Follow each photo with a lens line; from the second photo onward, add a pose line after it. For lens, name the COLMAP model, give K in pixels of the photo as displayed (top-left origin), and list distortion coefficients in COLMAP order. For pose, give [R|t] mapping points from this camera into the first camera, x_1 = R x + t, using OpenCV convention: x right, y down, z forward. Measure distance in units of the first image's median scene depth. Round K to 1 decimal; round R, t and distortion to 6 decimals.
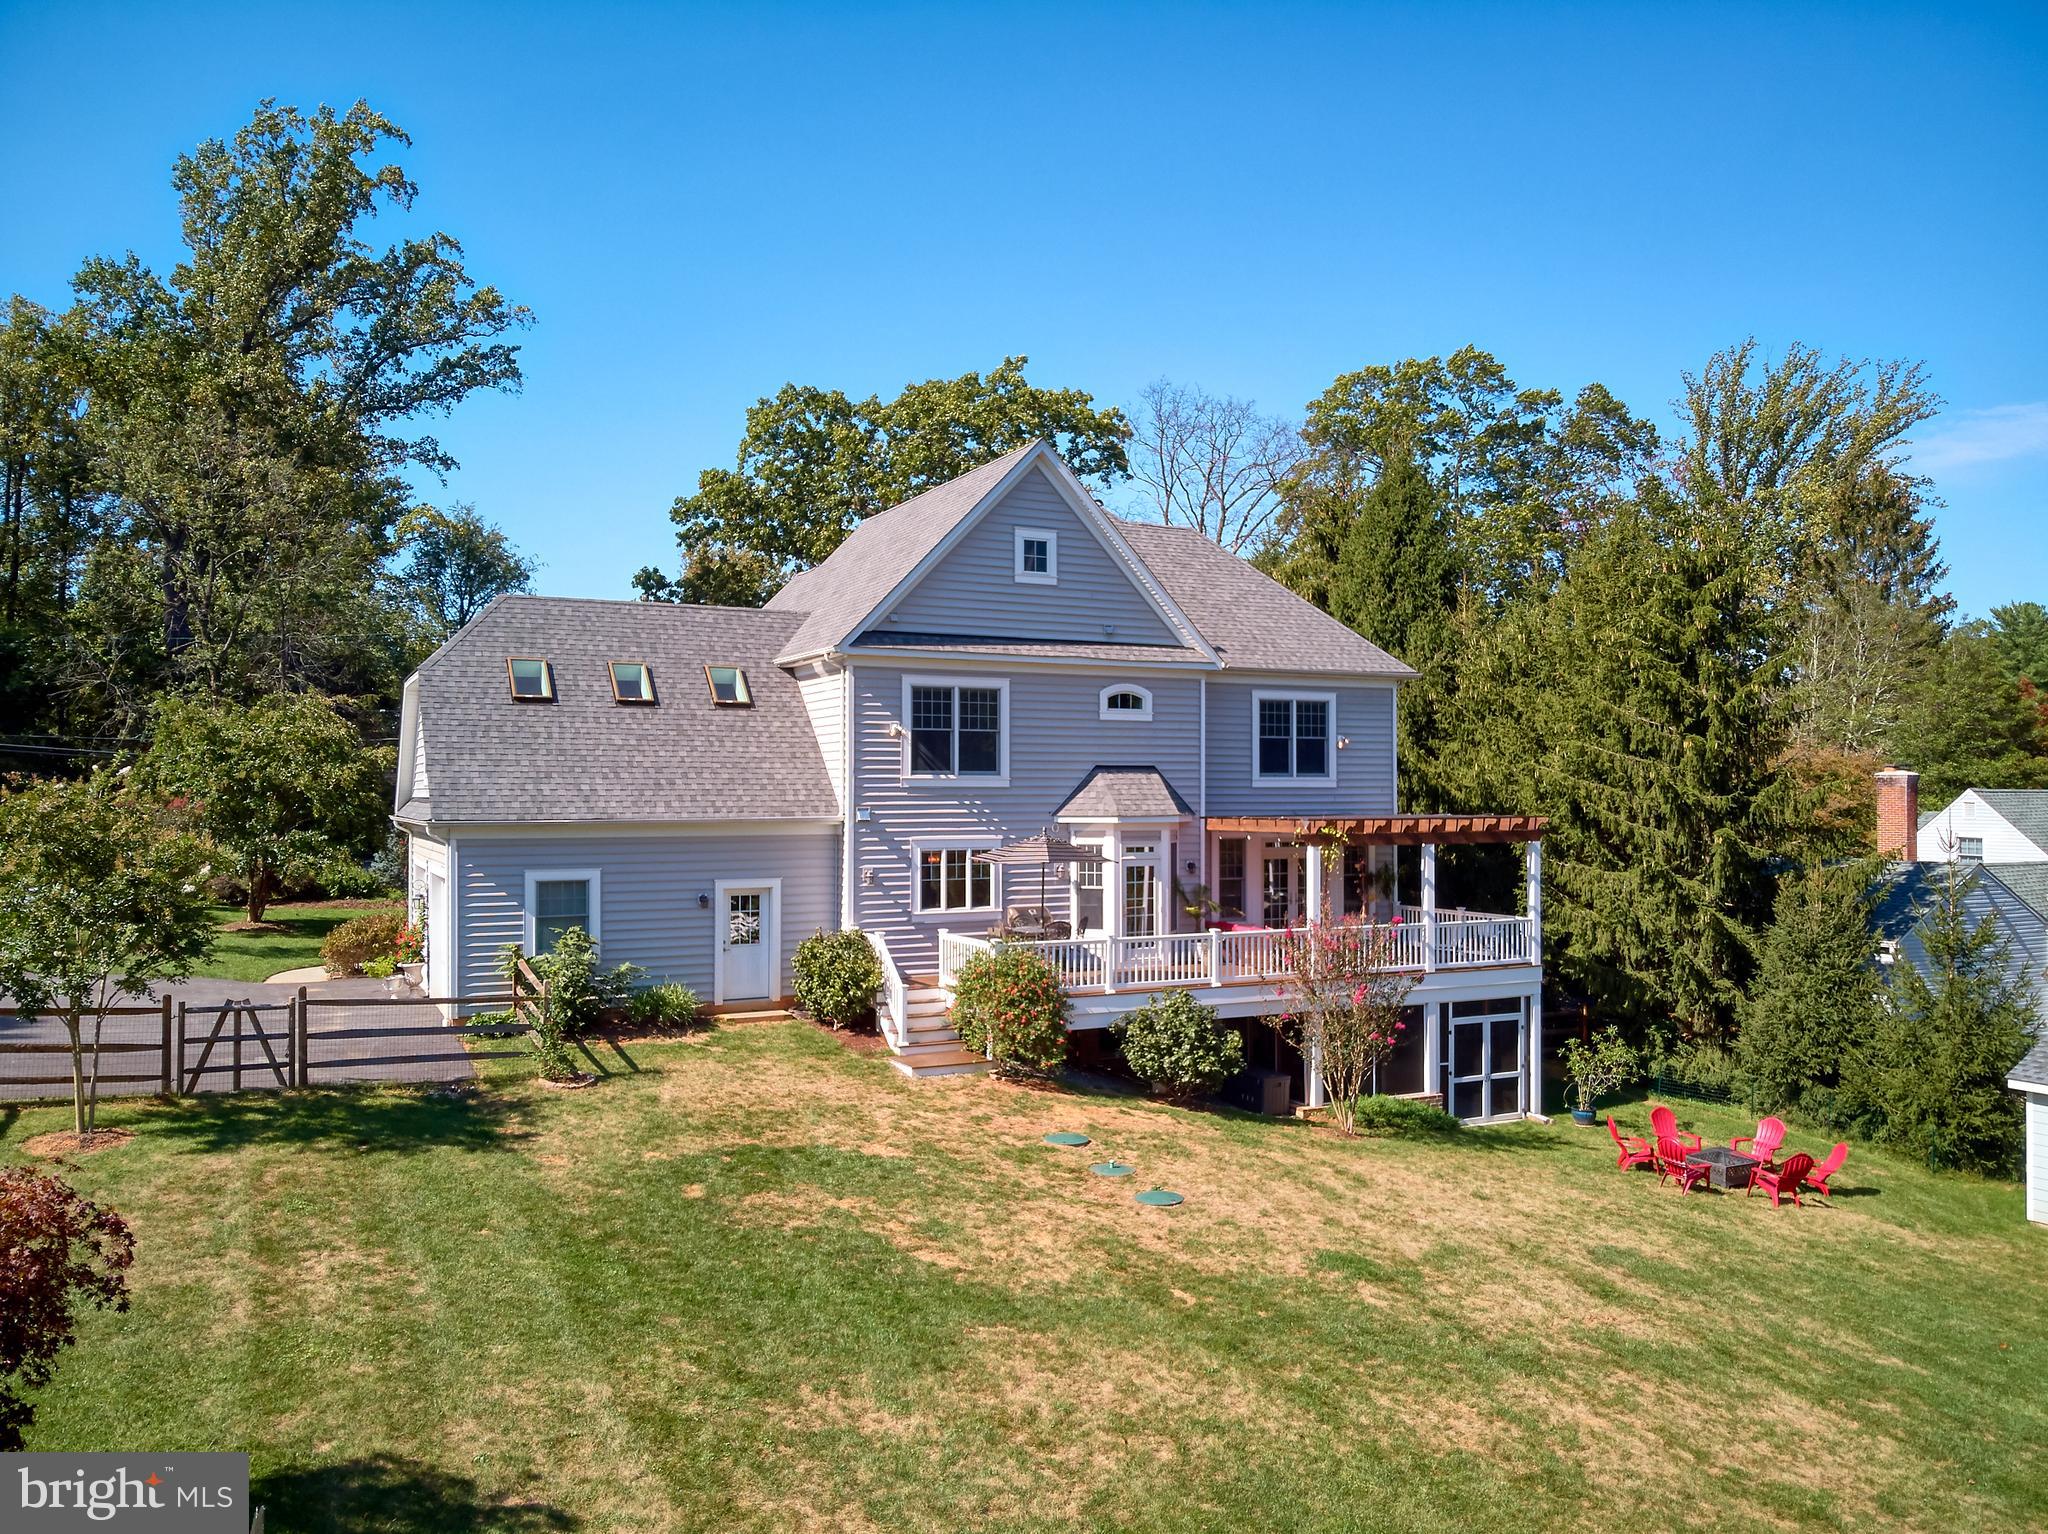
lens RADIAL K [[1503.2, 0, 1029.3], [0, 1503.2, 764.9], [0, 0, 1]] dist [0.006504, -0.057835]
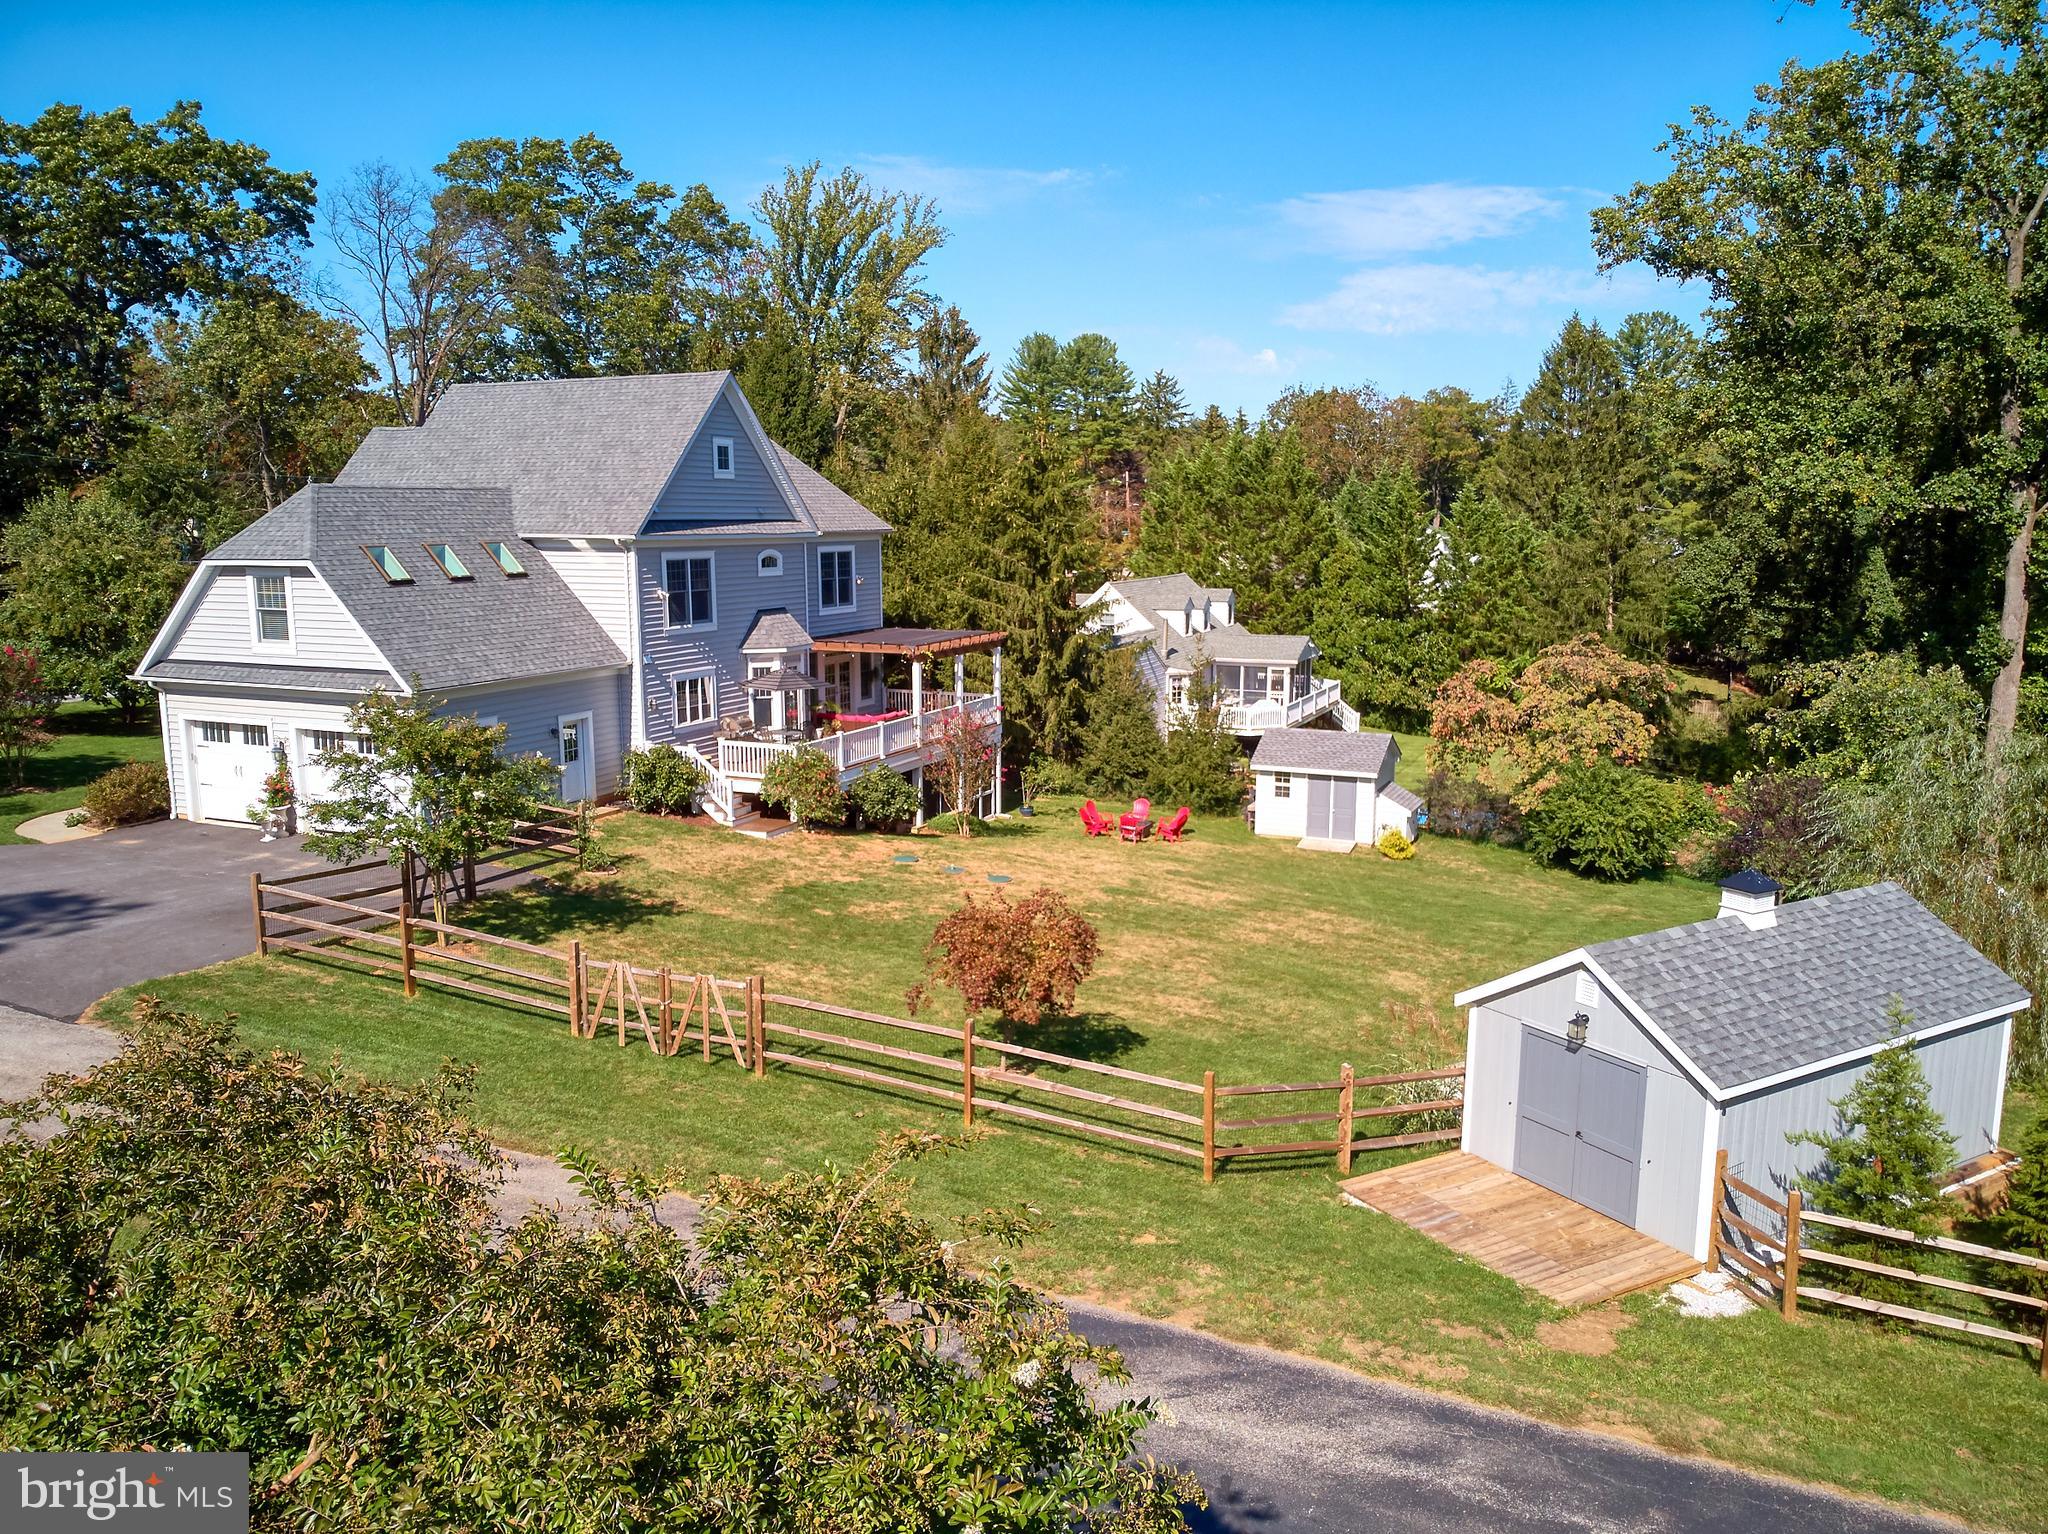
lens RADIAL K [[1503.2, 0, 1029.3], [0, 1503.2, 764.9], [0, 0, 1]] dist [0.006504, -0.057835]
pose [[0.769751, -0.103622, 0.629877, -0.681139], [-0.013375, 0.983902, 0.178209, -0.114196], [-0.638204, -0.145601, 0.755974, -0.249128]]
